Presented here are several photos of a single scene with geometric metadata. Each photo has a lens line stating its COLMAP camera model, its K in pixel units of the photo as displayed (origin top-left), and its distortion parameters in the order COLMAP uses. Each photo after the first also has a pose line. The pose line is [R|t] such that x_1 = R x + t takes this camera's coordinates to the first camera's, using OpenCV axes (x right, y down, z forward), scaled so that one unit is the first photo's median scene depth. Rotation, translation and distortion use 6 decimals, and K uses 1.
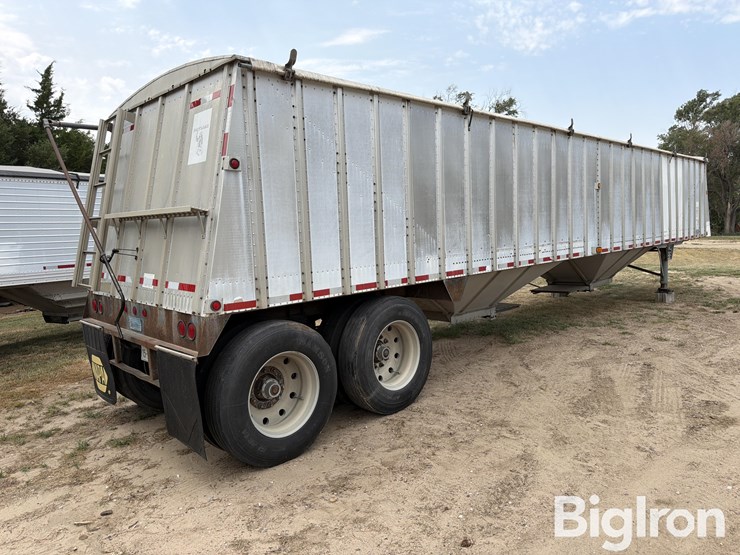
lens RADIAL K [[524.5, 0, 371.0], [0, 524.5, 274.0], [0, 0, 1]] dist [0.042833, -0.040736]
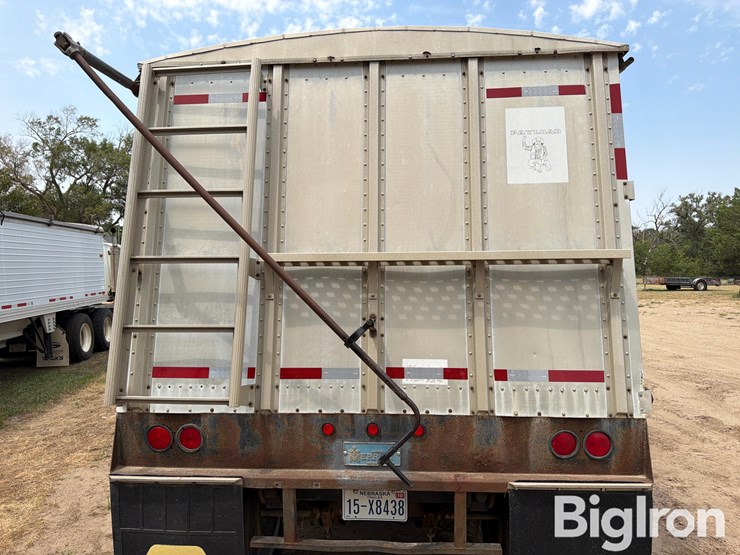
lens RADIAL K [[524.5, 0, 372.4], [0, 524.5, 280.6], [0, 0, 1]] dist [0.042833, -0.040736]
pose [[0.743435, -0.002976, 0.668801, -0.733983], [0.049448, 0.997498, -0.050528, -0.053319], [-0.666977, 0.070635, 0.741722, 0.525908]]
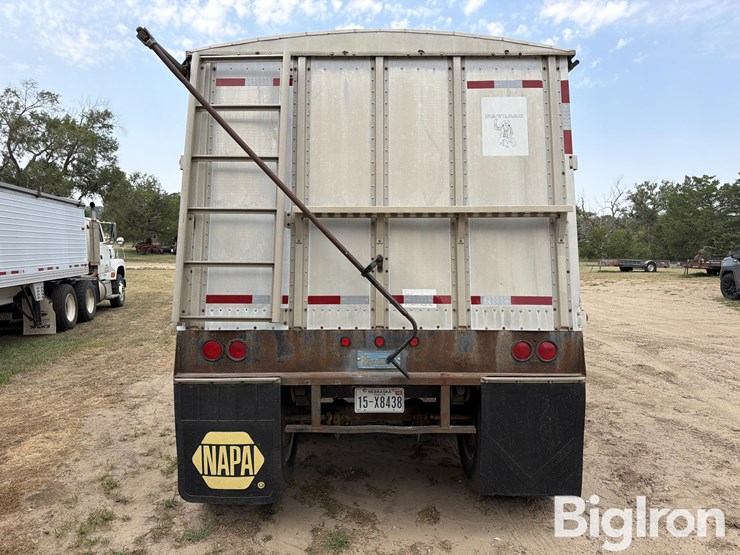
lens RADIAL K [[524.5, 0, 371.7], [0, 524.5, 277.7], [0, 0, 1]] dist [0.042833, -0.040736]
pose [[0.699010, -0.015825, 0.714936, -0.872012], [0.045648, 0.998704, -0.022525, -0.003128], [-0.713653, 0.048381, 0.698827, 0.453052]]
